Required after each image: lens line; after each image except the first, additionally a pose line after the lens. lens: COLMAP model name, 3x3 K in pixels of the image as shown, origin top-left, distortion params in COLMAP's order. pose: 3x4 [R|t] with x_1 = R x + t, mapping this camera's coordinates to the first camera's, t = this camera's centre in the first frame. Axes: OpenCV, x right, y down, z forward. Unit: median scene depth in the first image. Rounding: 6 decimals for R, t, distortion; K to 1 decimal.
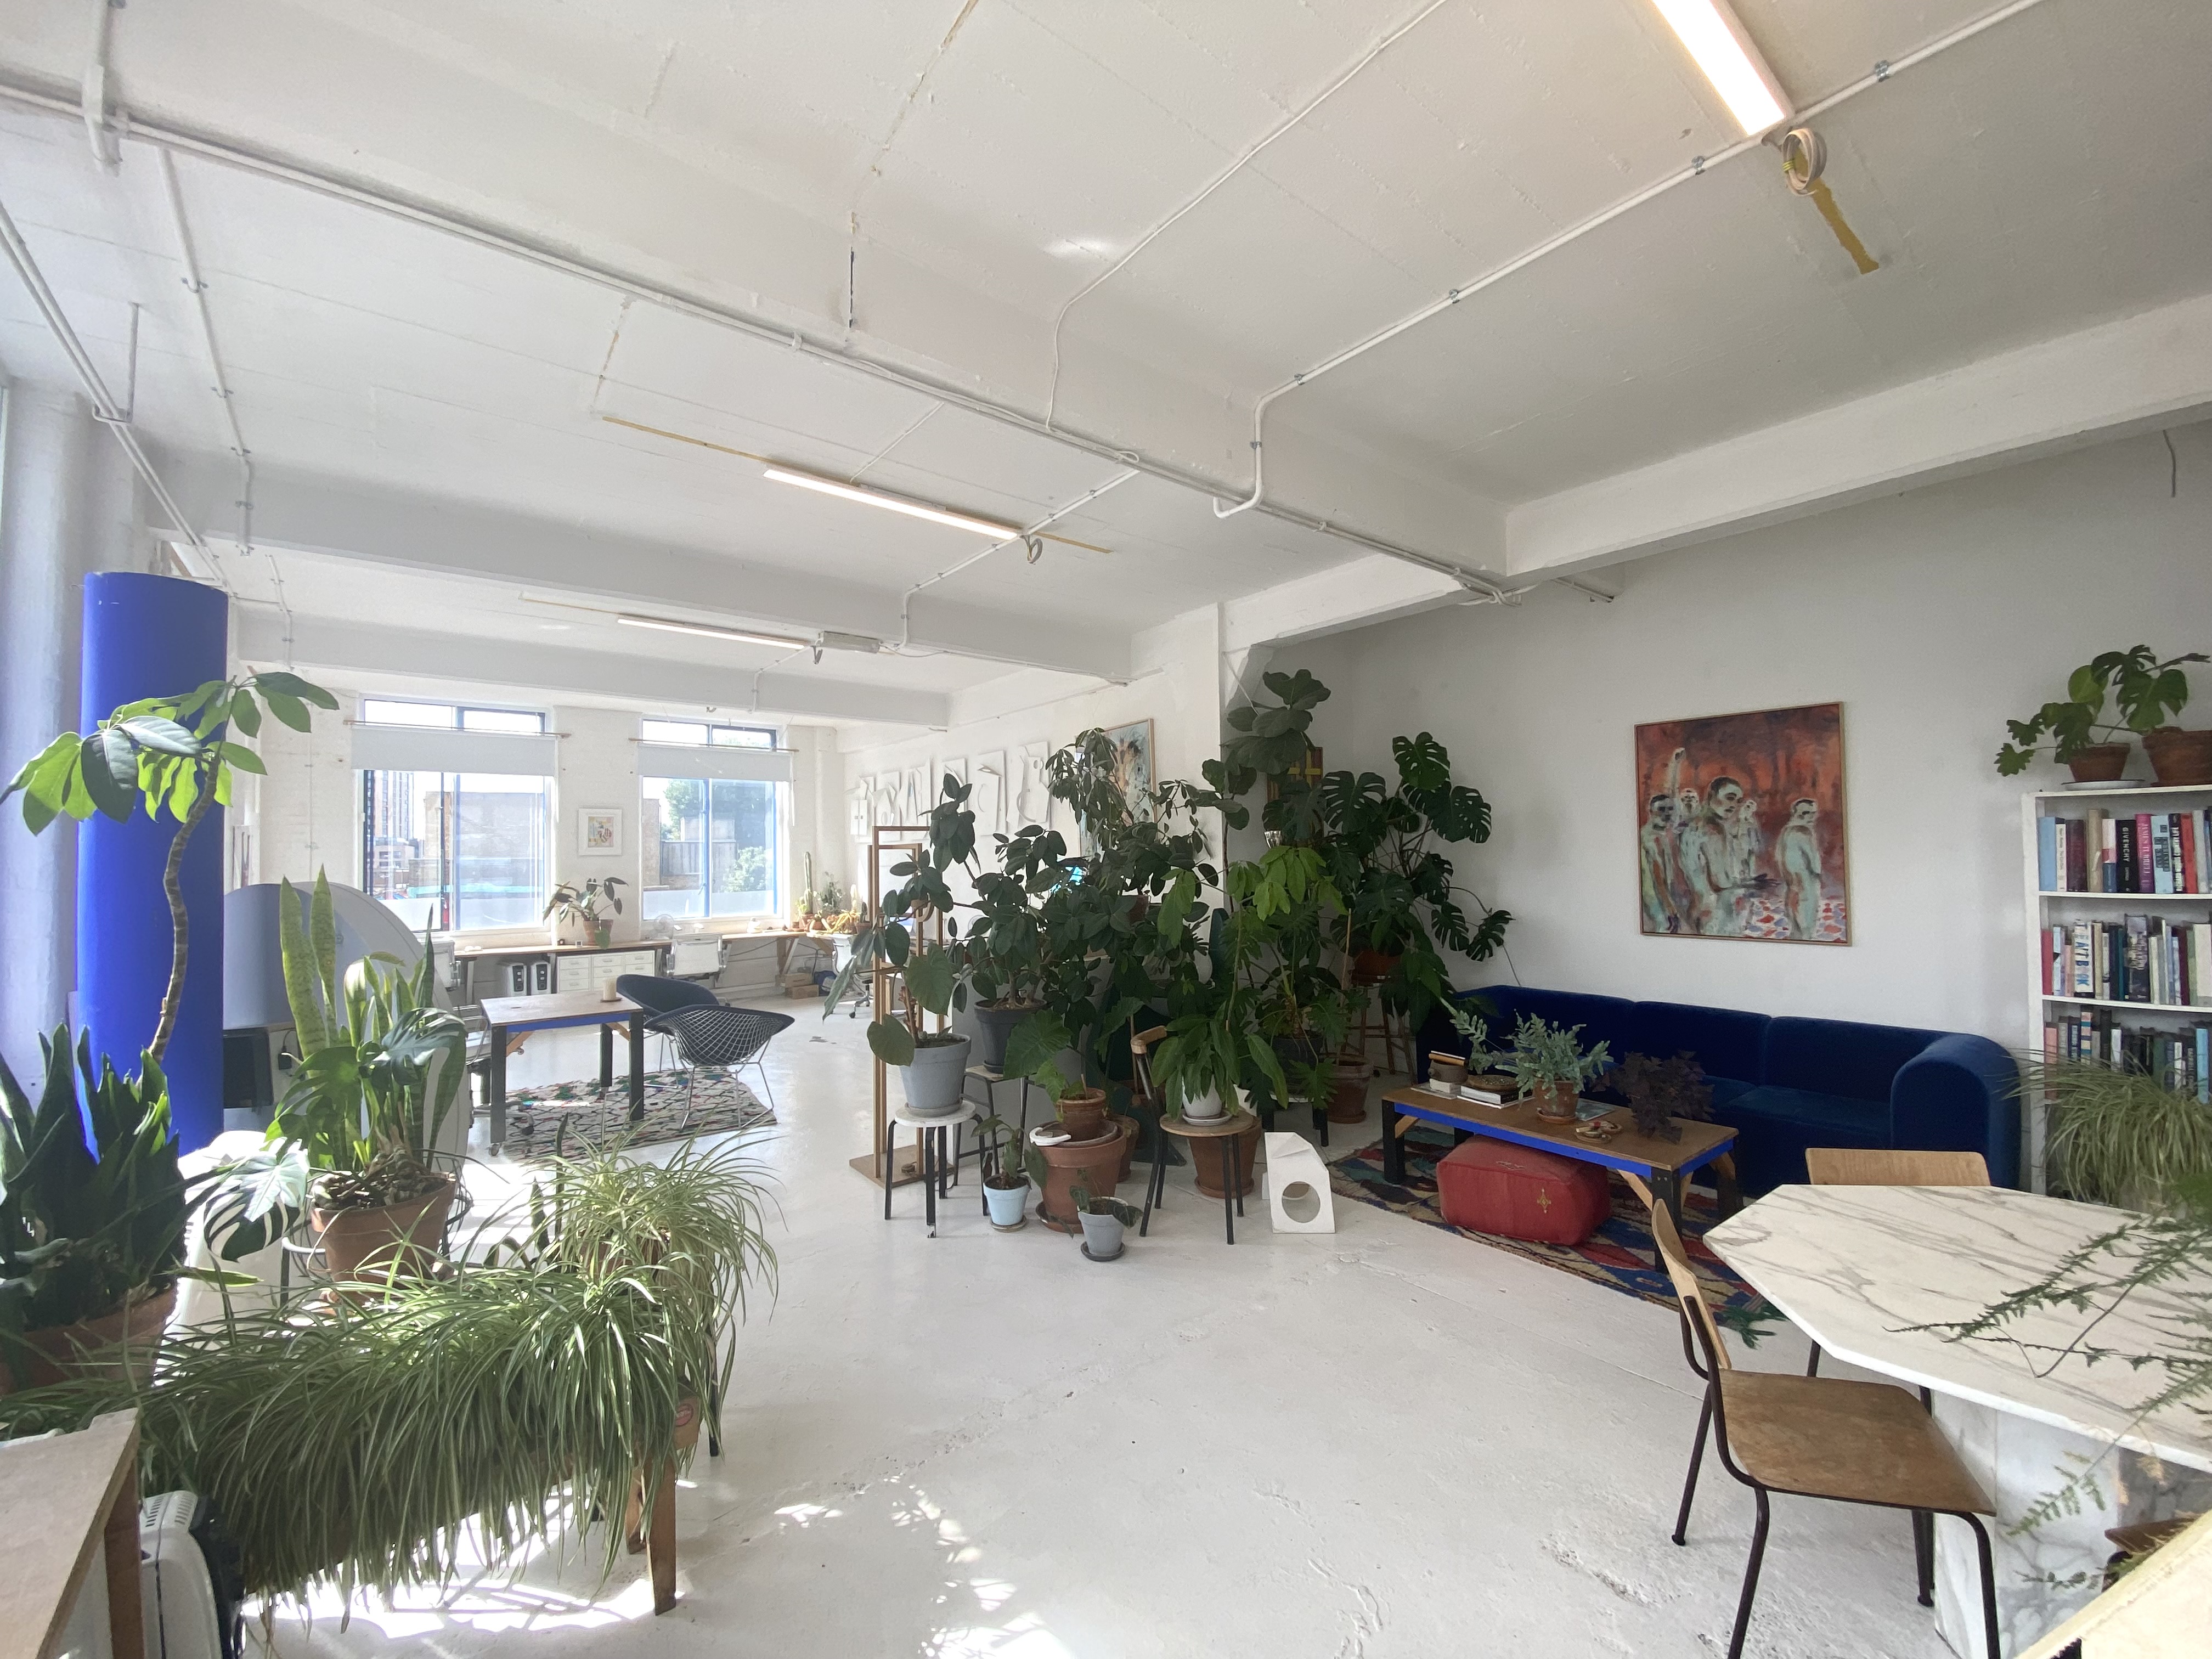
lens RADIAL K [[900.2, 0, 1105.7], [0, 900.2, 824.6], [0, 0, 1]] dist [-0.002235, -0.000140]
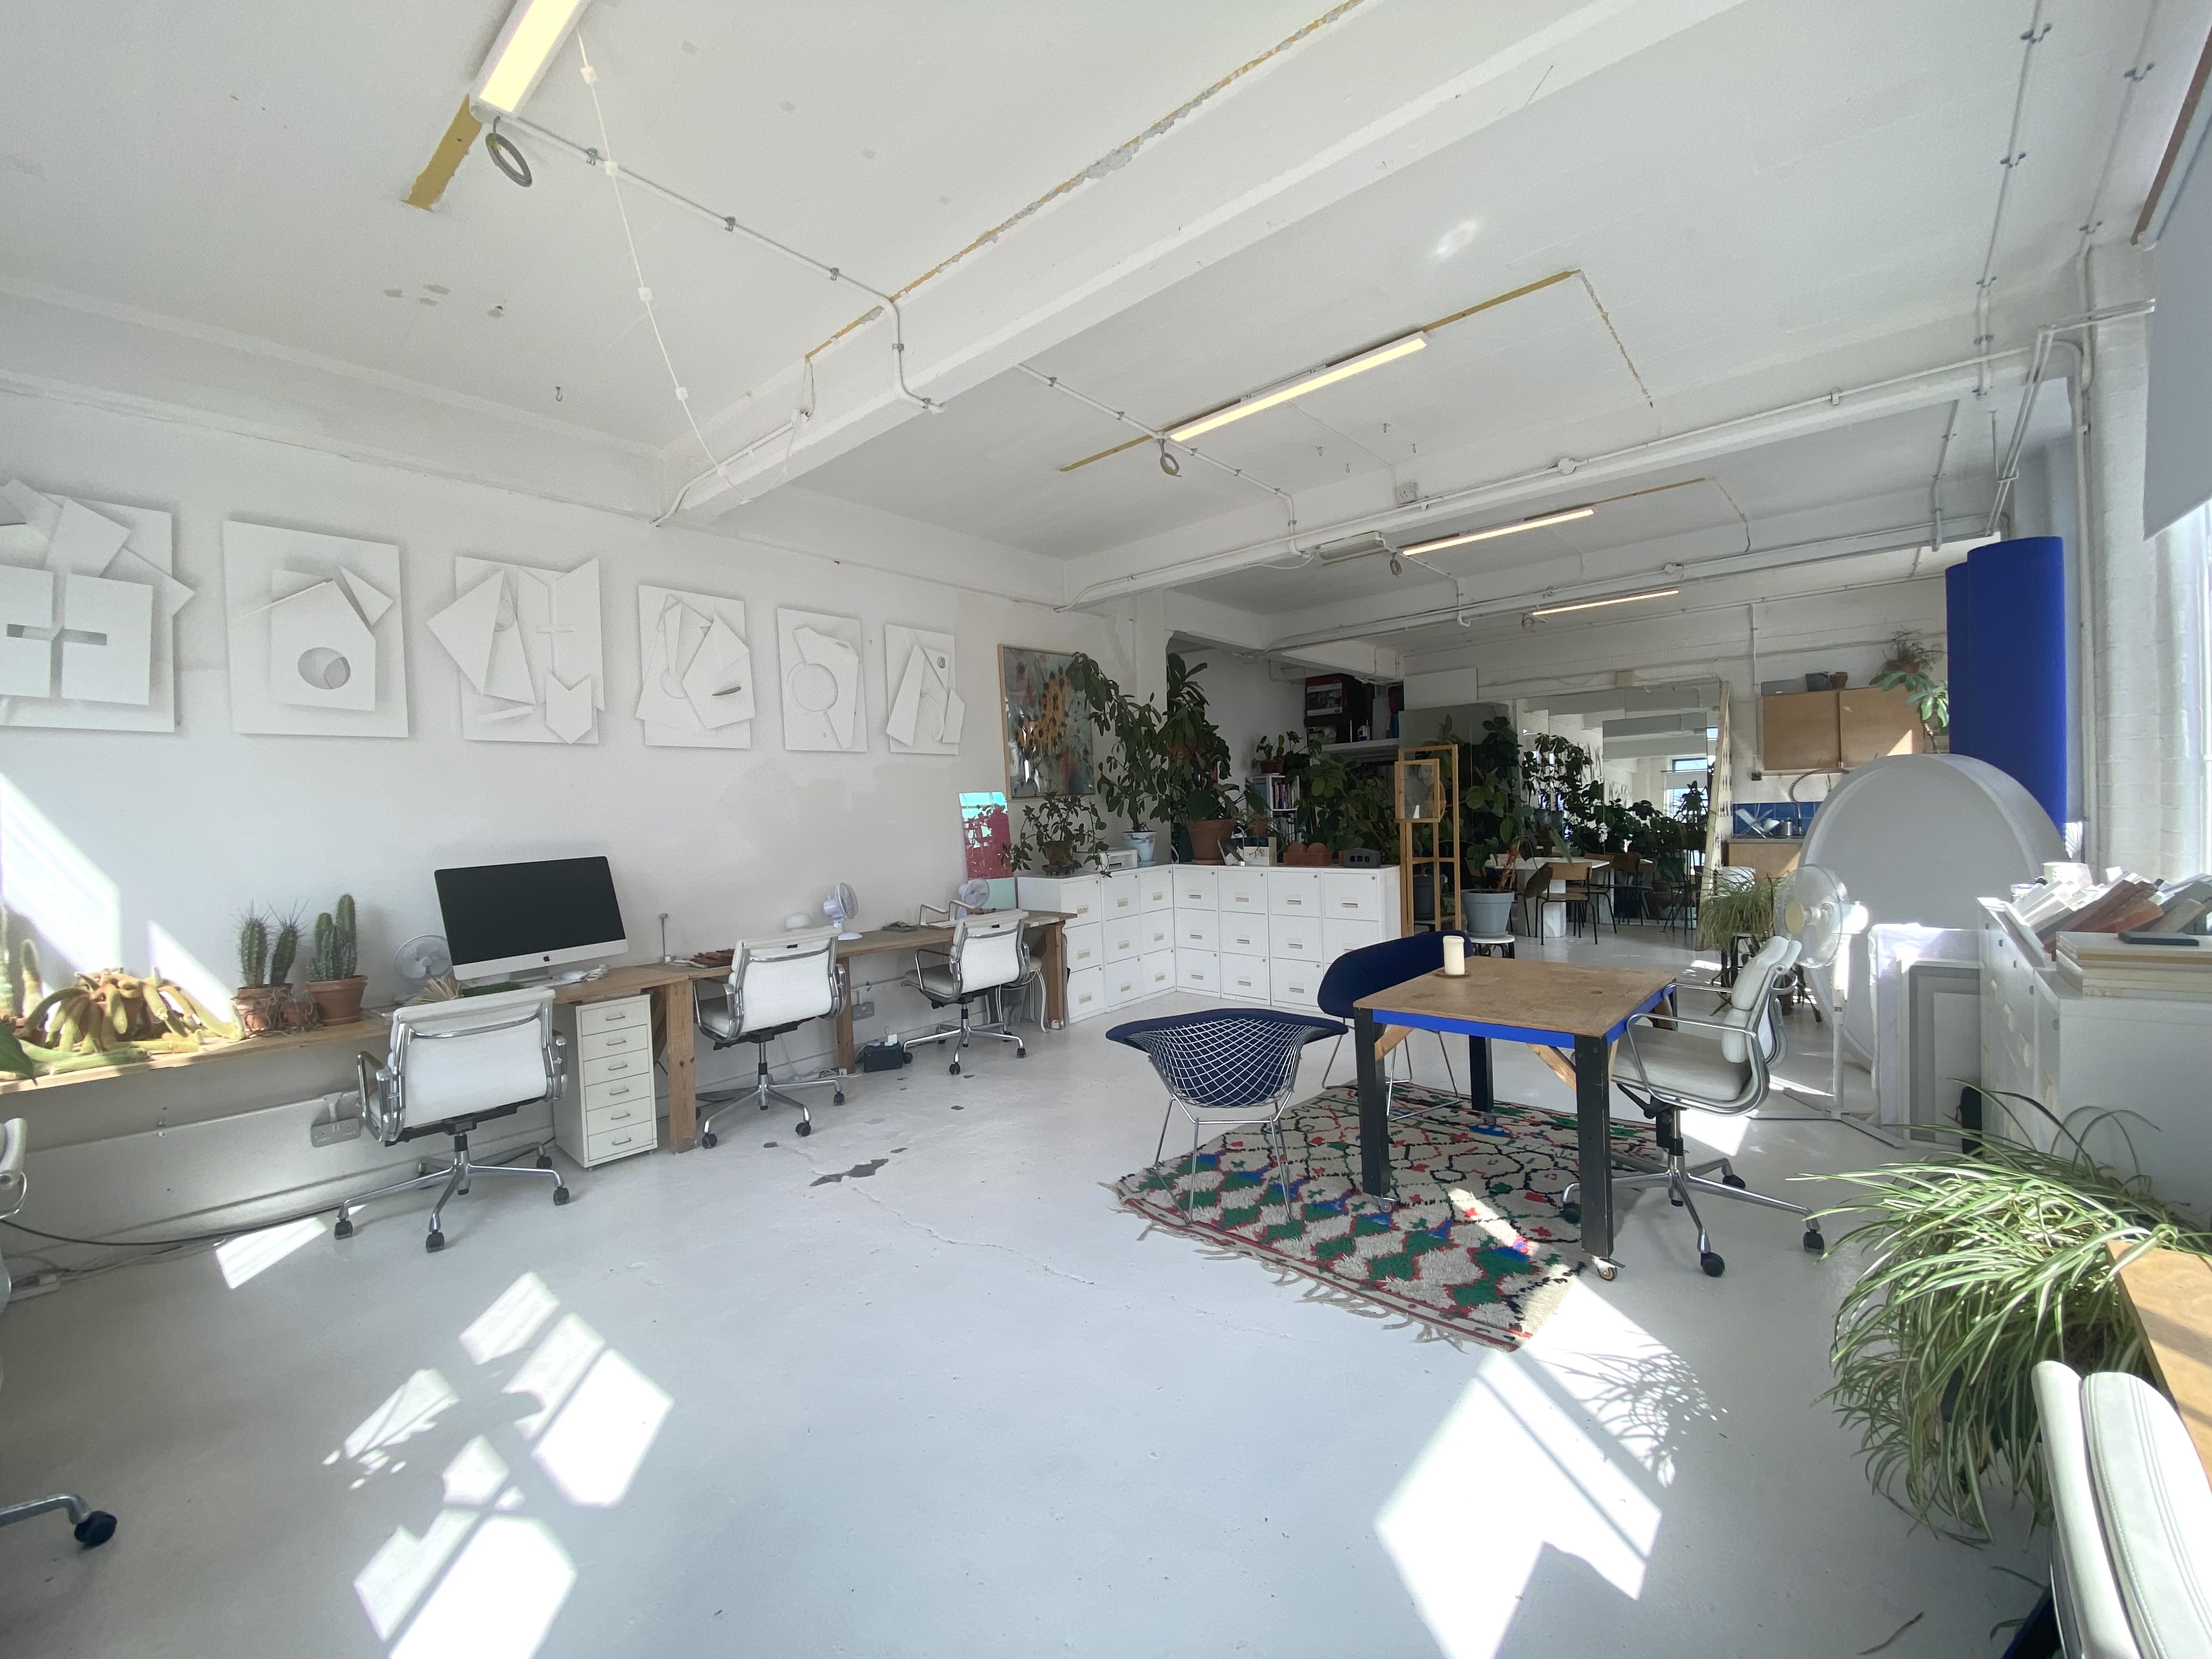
lens RADIAL K [[900.2, 0, 1102.1], [0, 900.2, 827.1], [0, 0, 1]] dist [-0.002235, -0.000140]
pose [[-0.177414, 0.005348, 0.984122, -0.744052], [0.007257, 0.999965, -0.004126, 0.067388], [-0.984110, 0.006410, -0.177446, 0.906385]]
